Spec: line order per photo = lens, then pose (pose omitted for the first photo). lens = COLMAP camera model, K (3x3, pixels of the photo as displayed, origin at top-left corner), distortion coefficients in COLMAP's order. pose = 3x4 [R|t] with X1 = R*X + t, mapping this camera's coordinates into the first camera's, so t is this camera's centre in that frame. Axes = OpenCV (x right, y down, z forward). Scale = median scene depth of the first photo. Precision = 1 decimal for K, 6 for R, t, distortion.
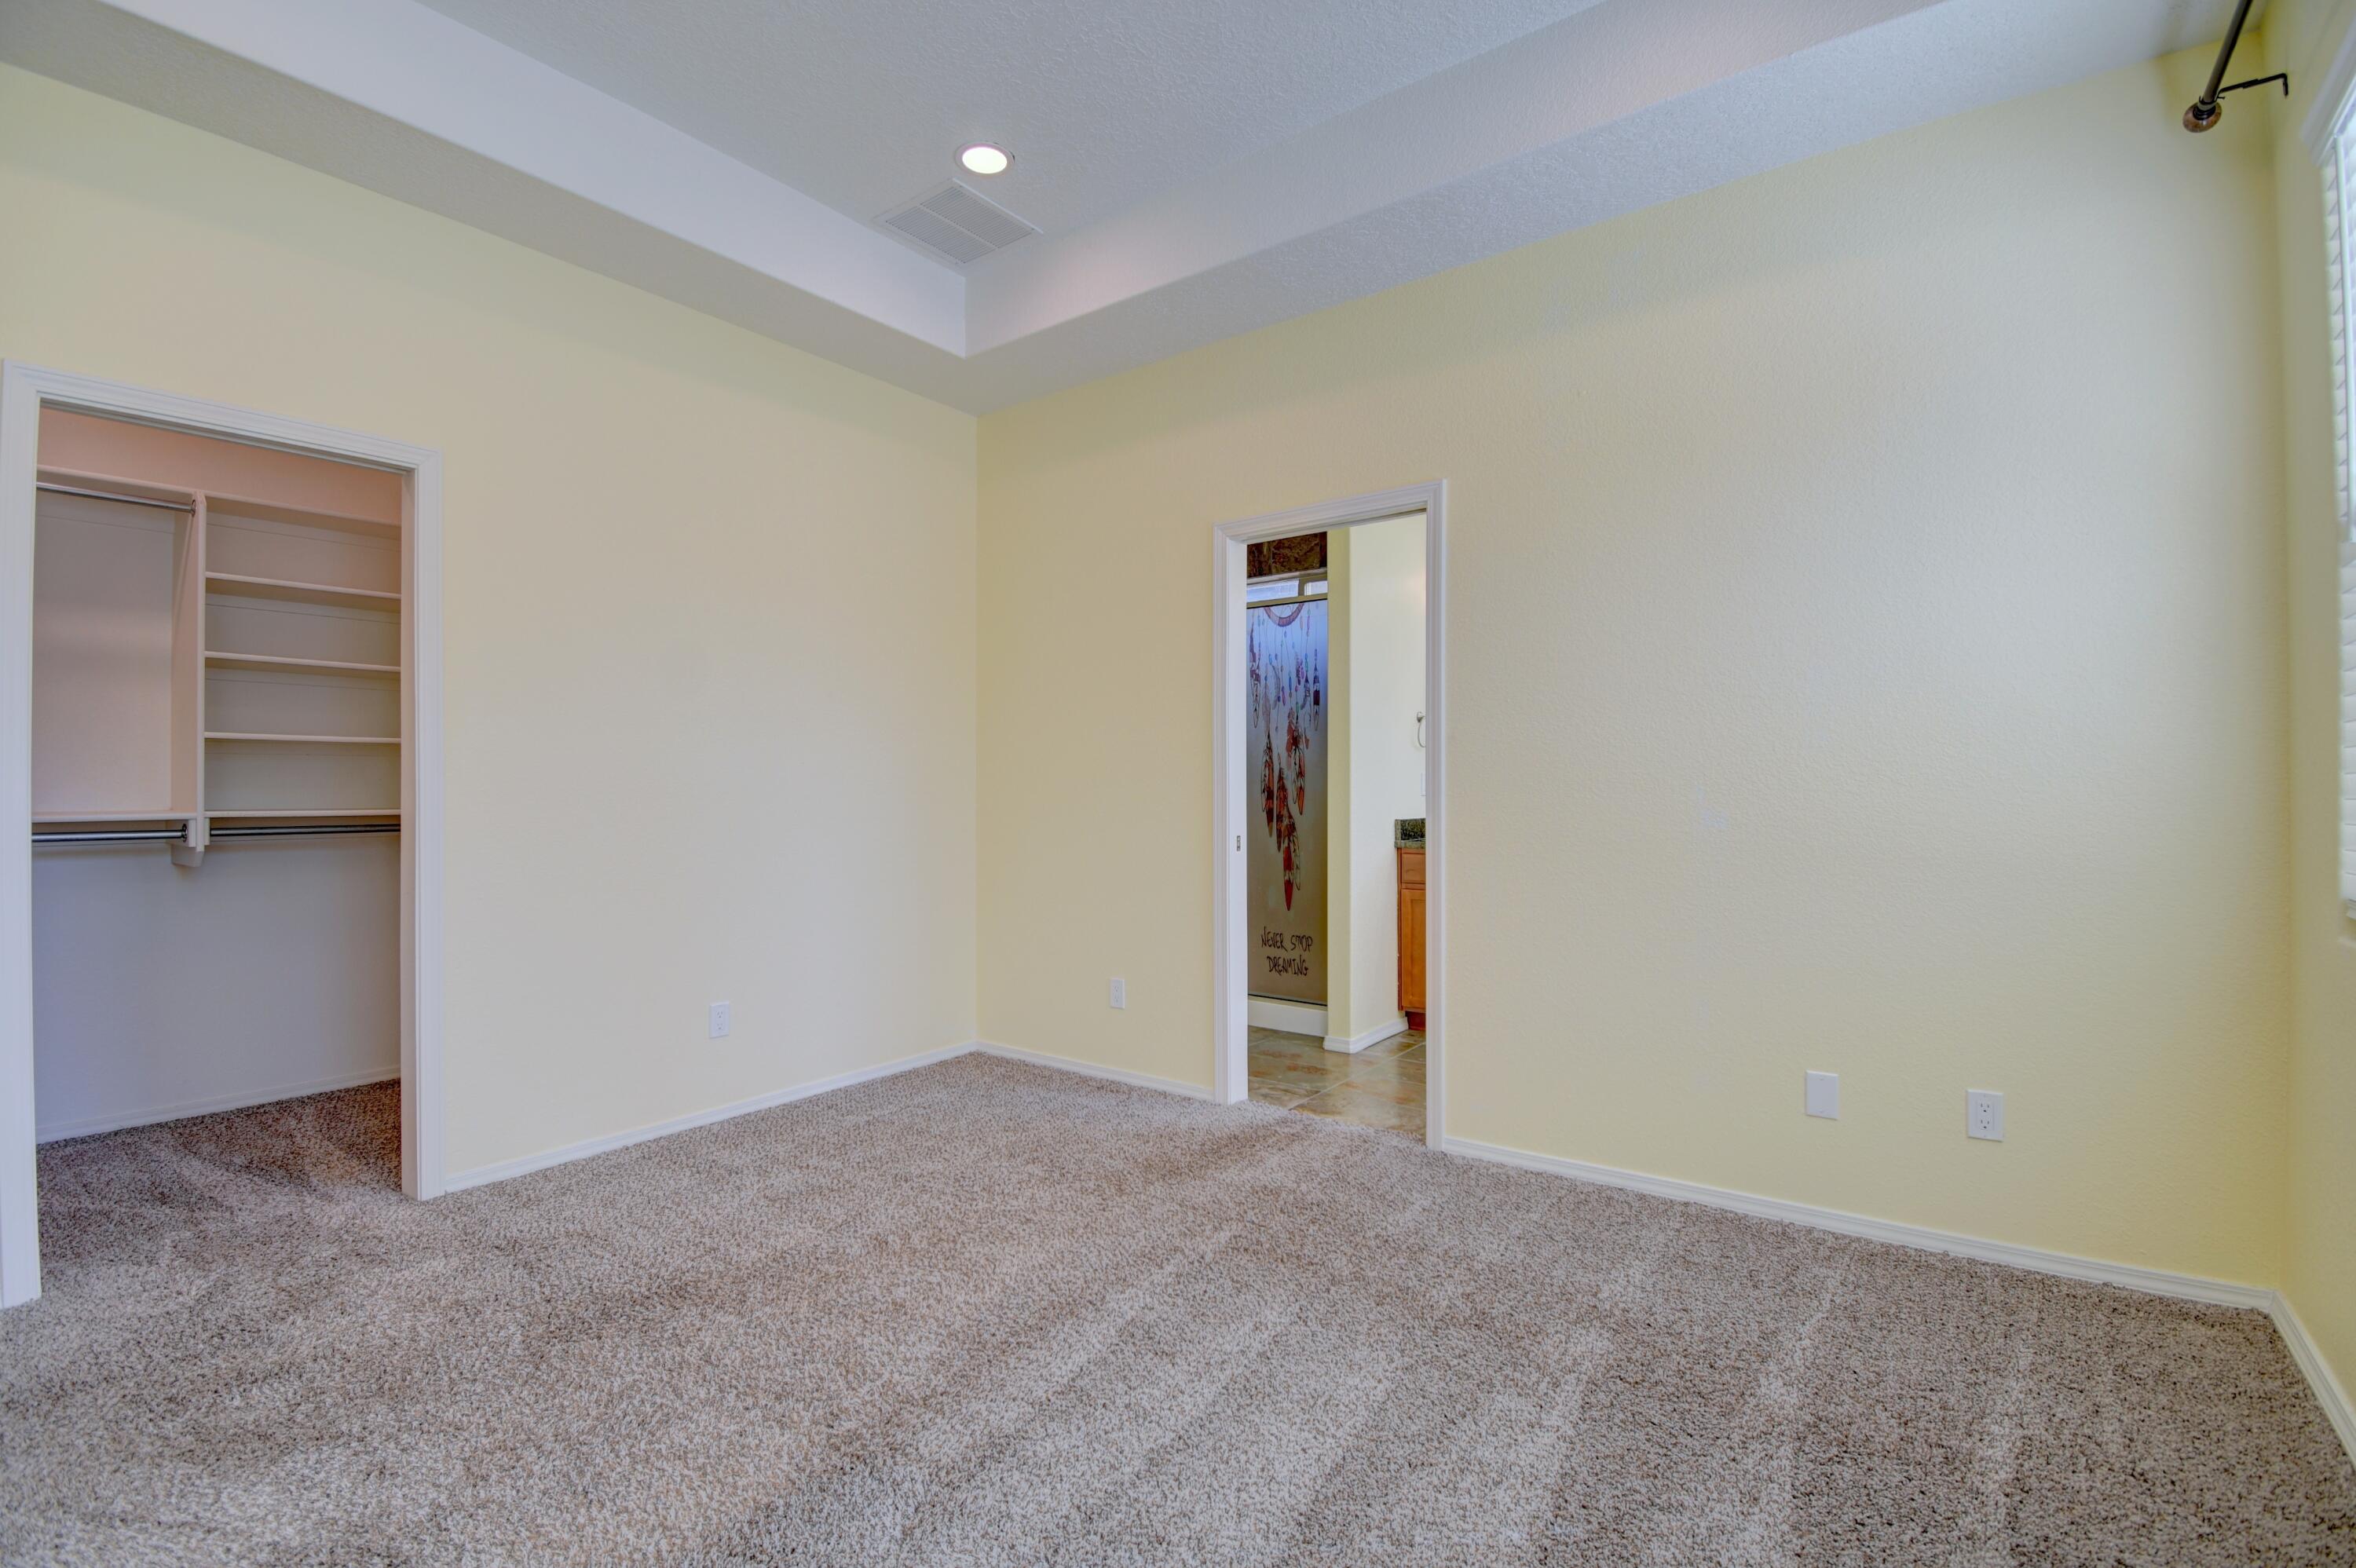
lens RADIAL K [[1054.3, 0, 1189.3], [0, 1054.3, 779.3], [0, 0, 1]] dist [0.002485, -0.012766]
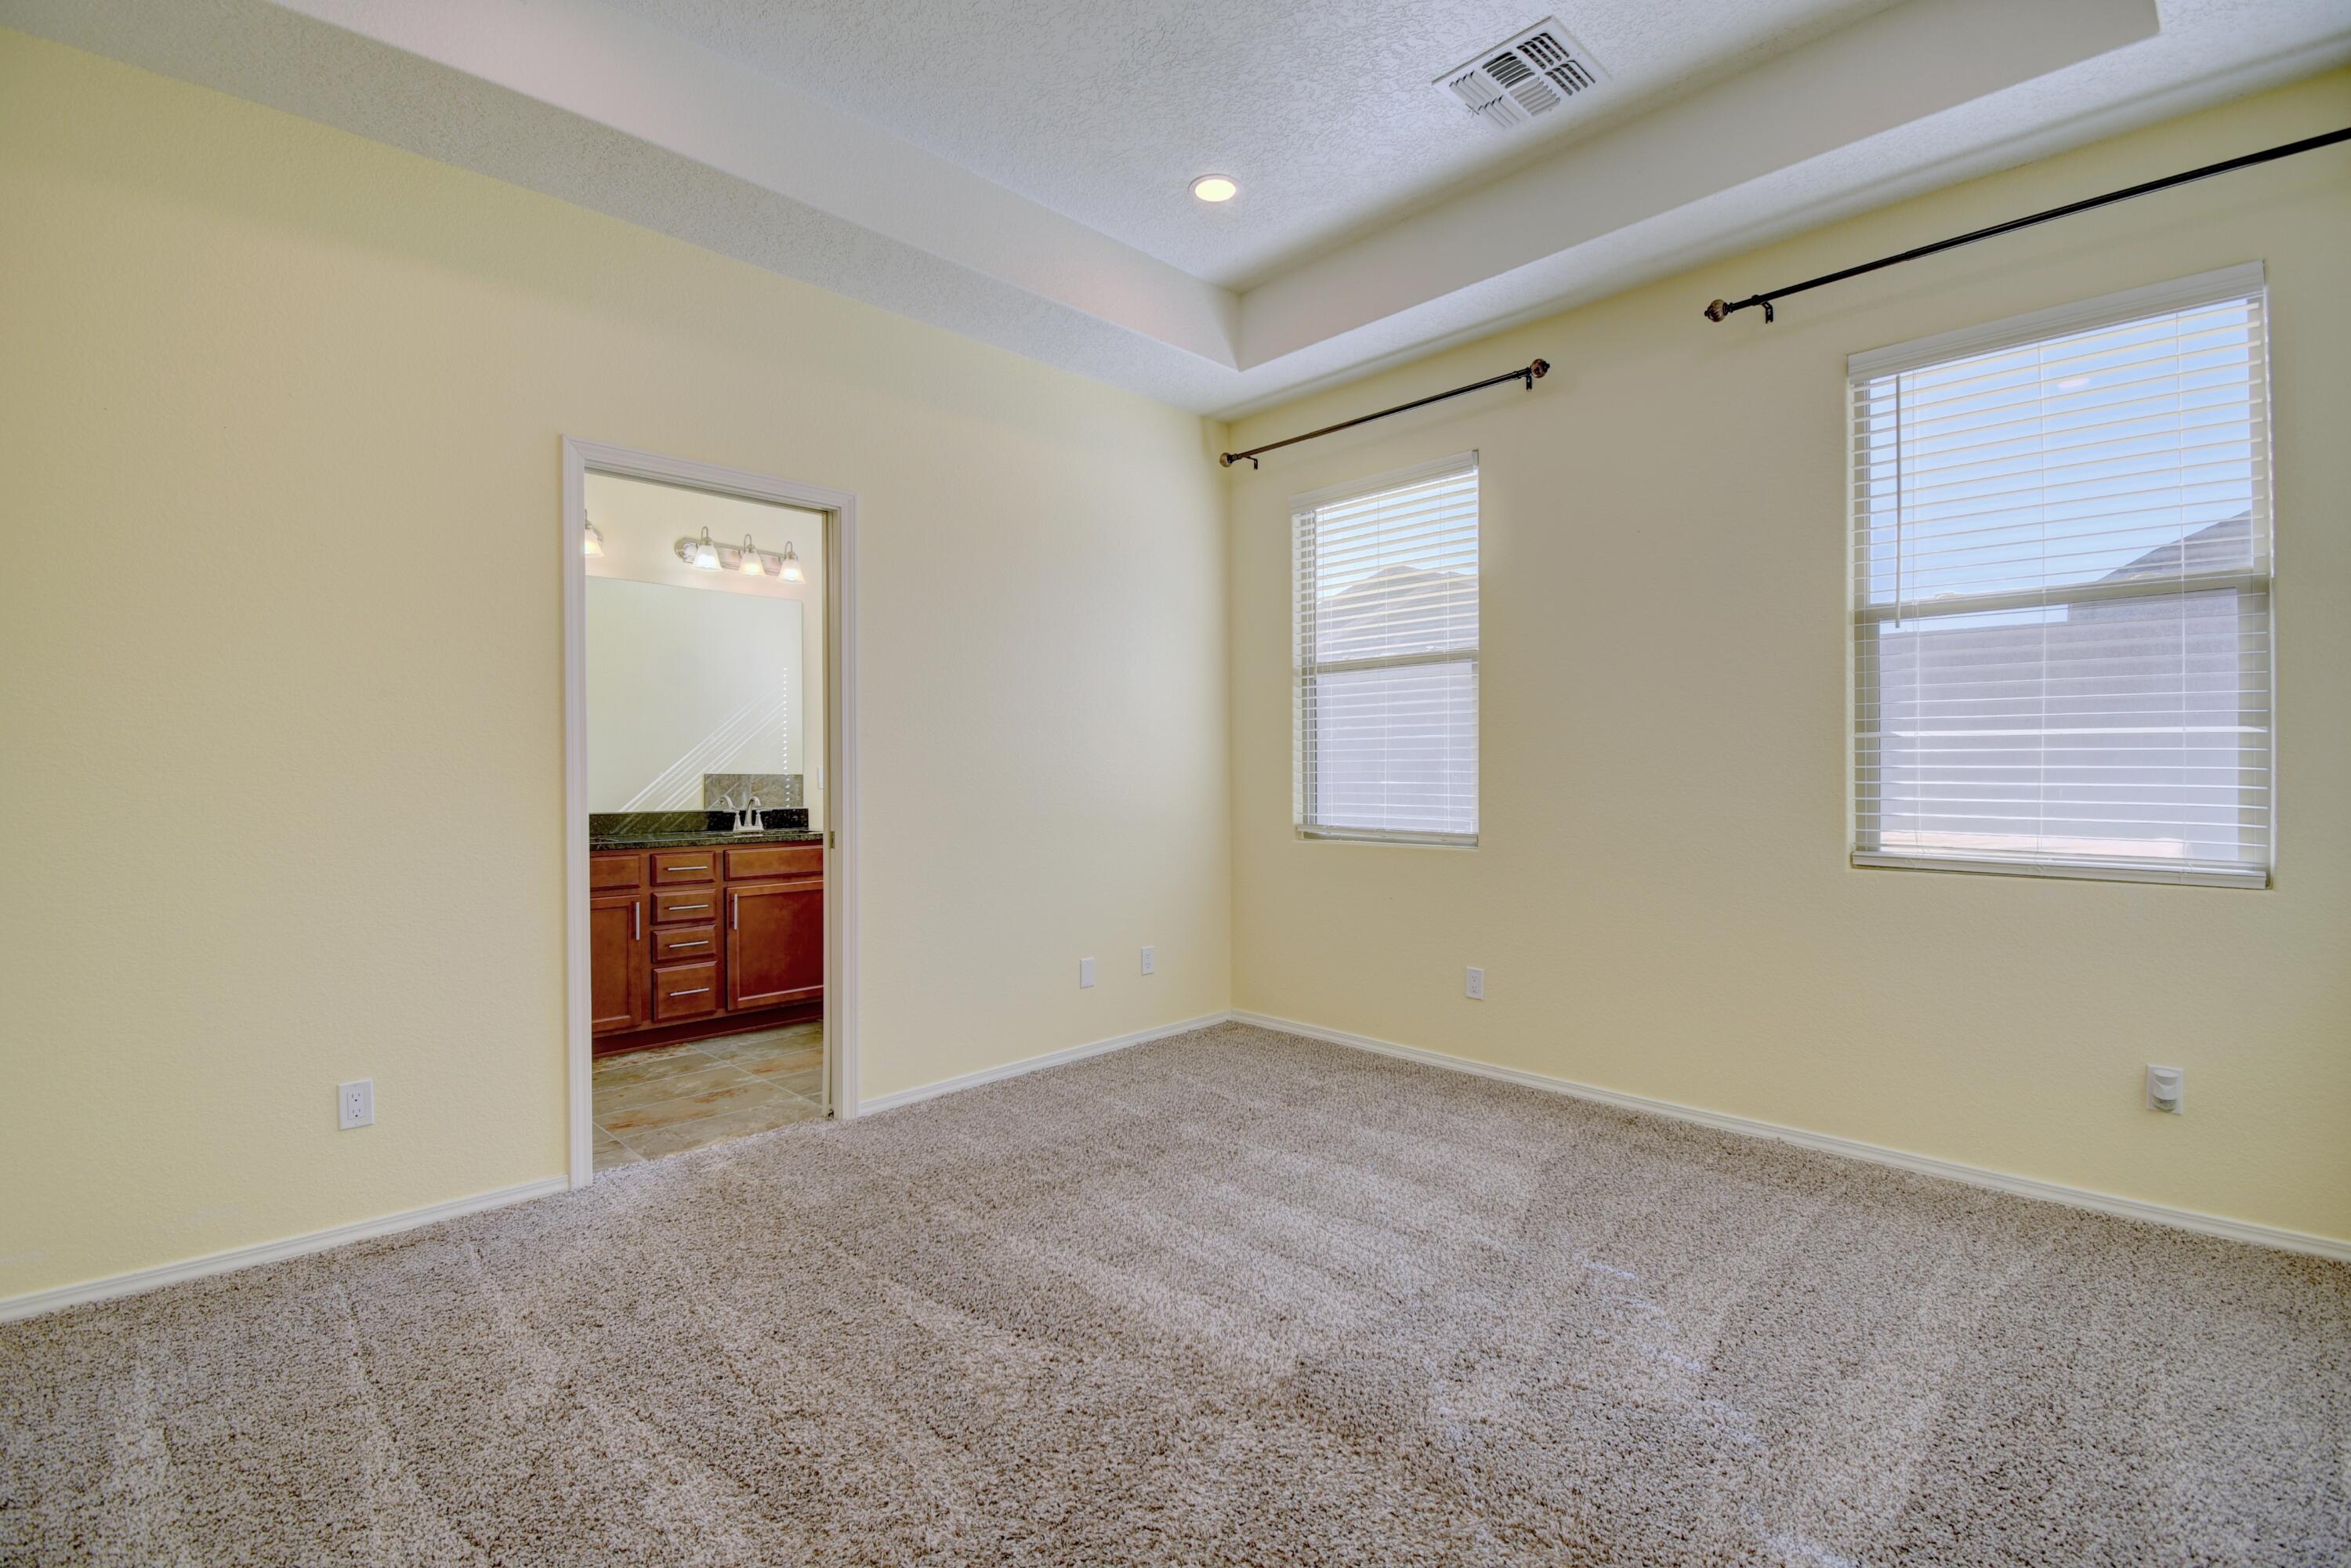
lens RADIAL K [[1052.1, 0, 1186.8], [0, 1052.1, 779.3], [0, 0, 1]] dist [0.002485, -0.012766]
pose [[0.158876, -0.008155, 0.987265, -0.959119], [-0.003228, 0.999956, 0.008779, -0.008802], [-0.987293, -0.004582, 0.158843, 0.607699]]
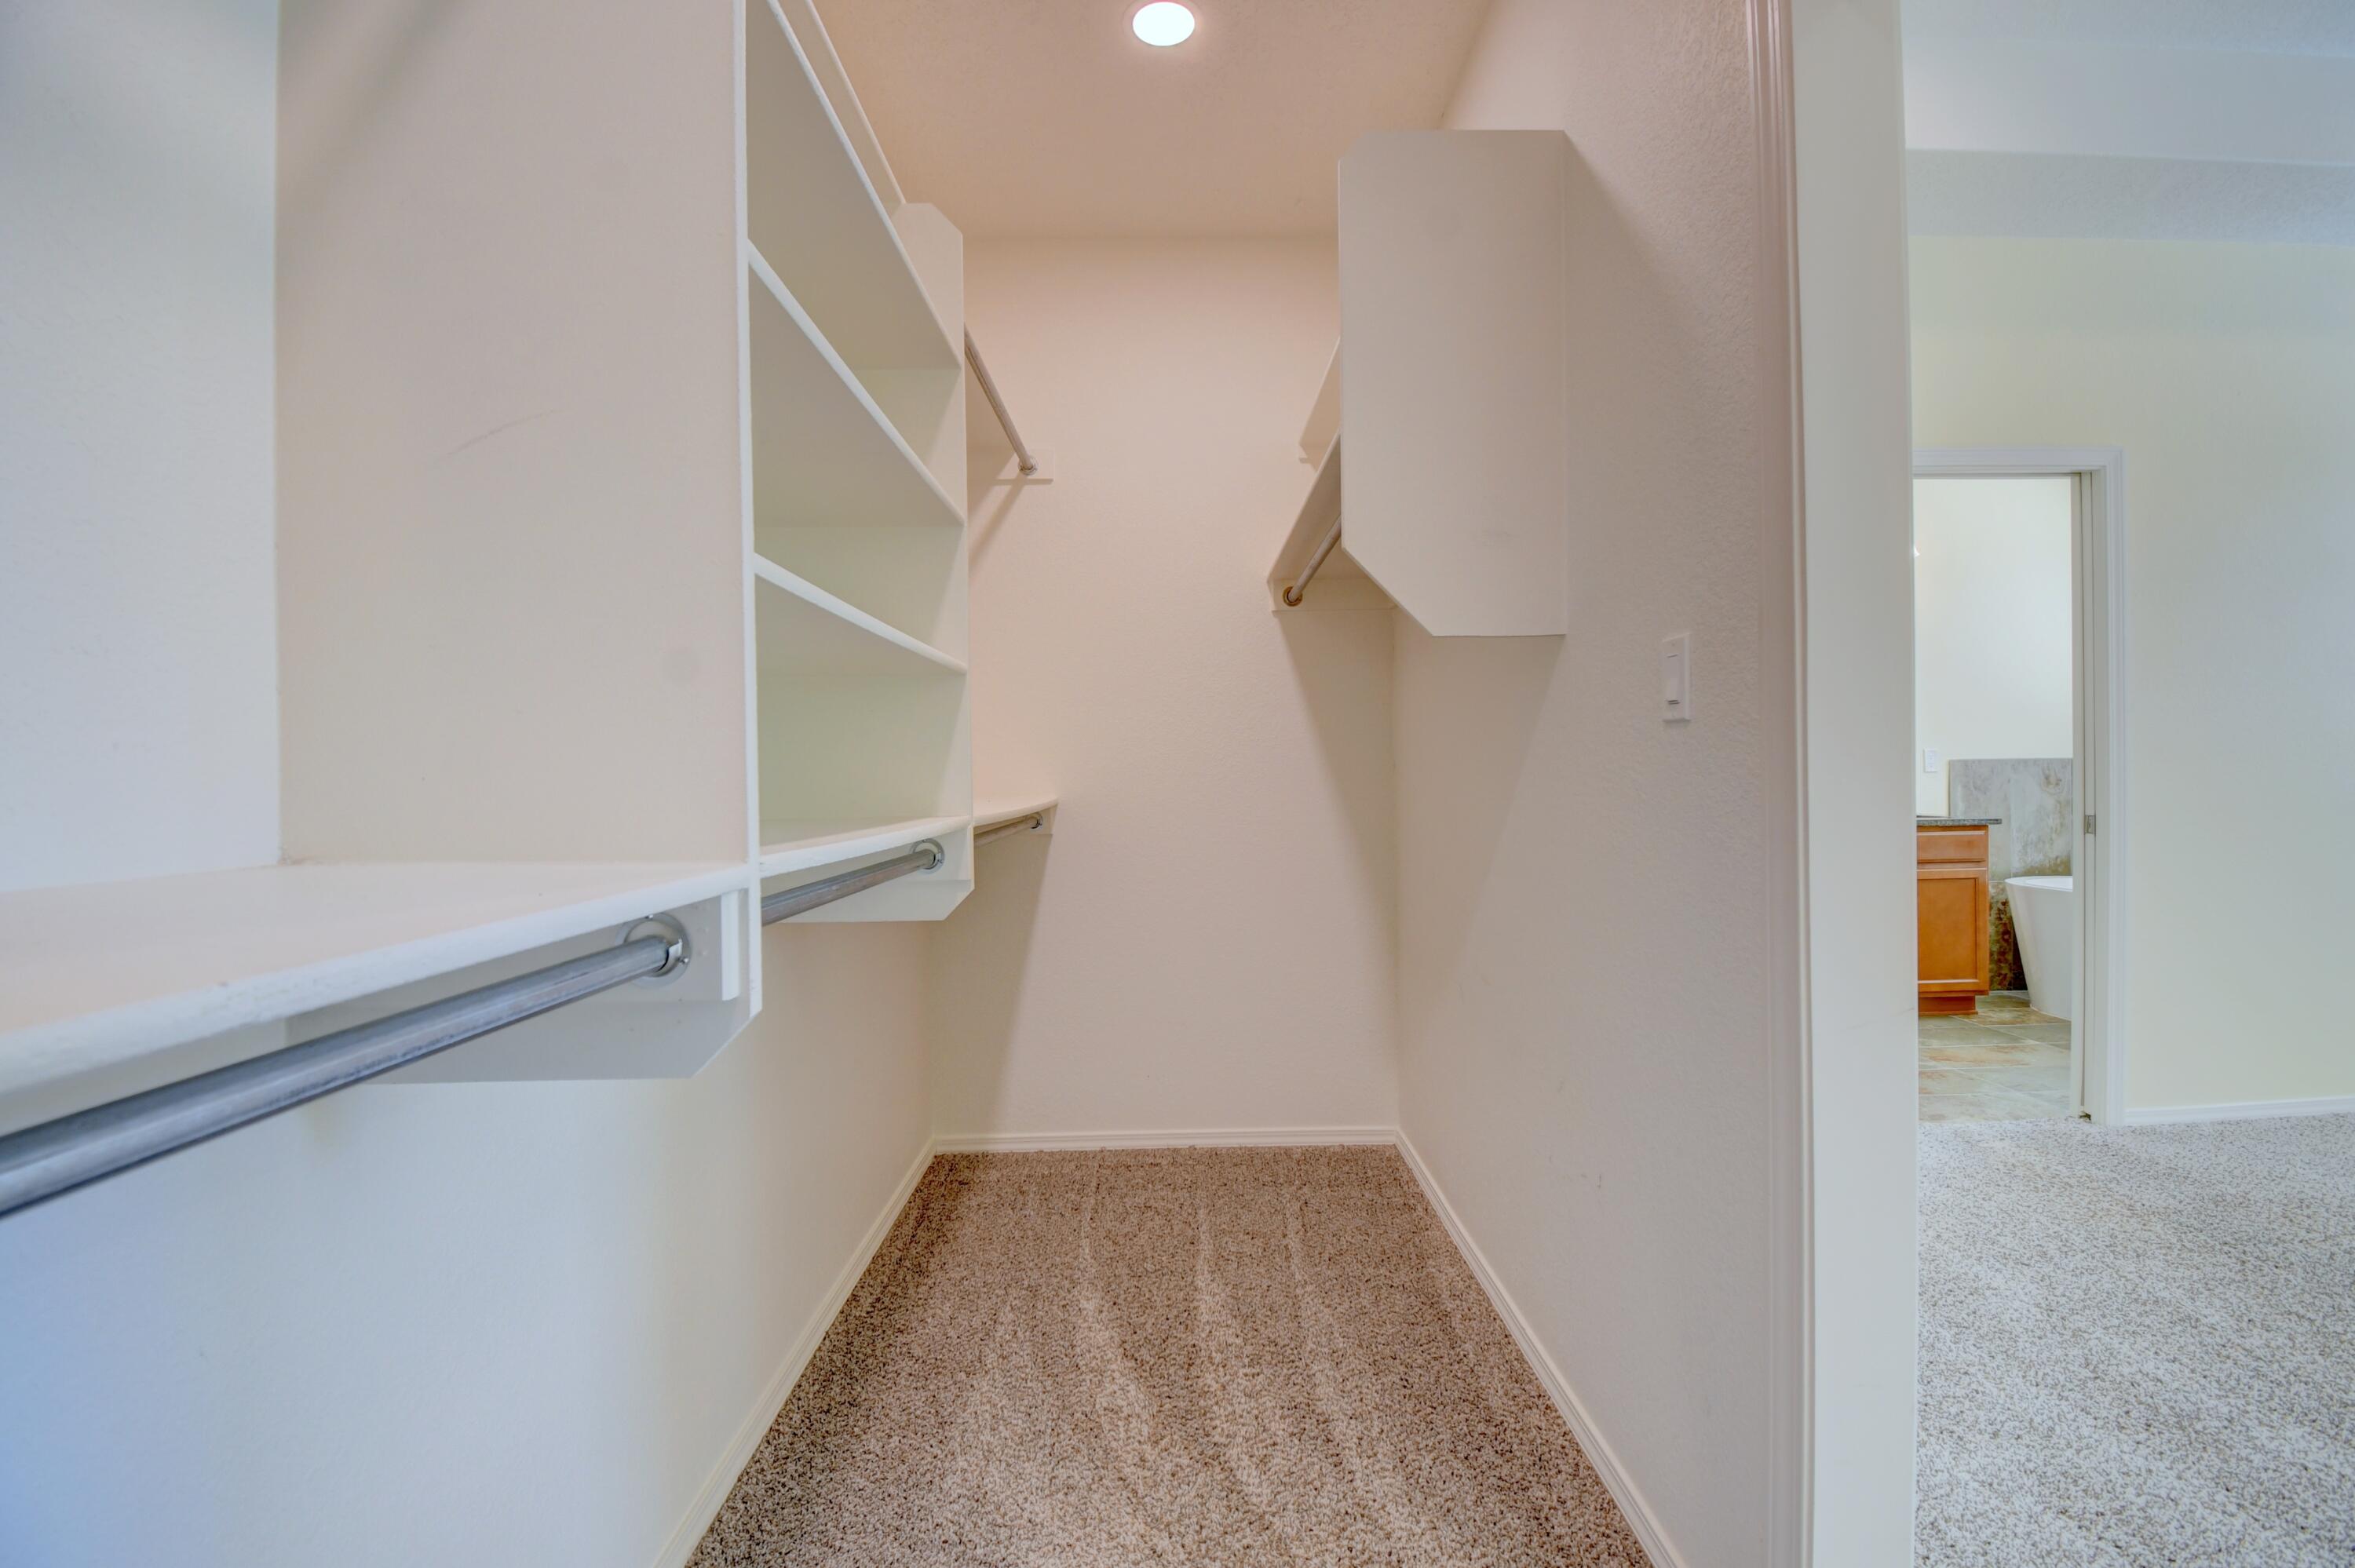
lens RADIAL K [[1053.8, 0, 1188.8], [0, 1053.8, 779.3], [0, 0, 1]] dist [0.002485, -0.012766]
pose [[0.798706, -0.018967, 0.601422, -1.314762], [0.017281, 0.999814, 0.008581, -0.000972], [-0.601473, 0.003539, 0.798885, 0.911978]]
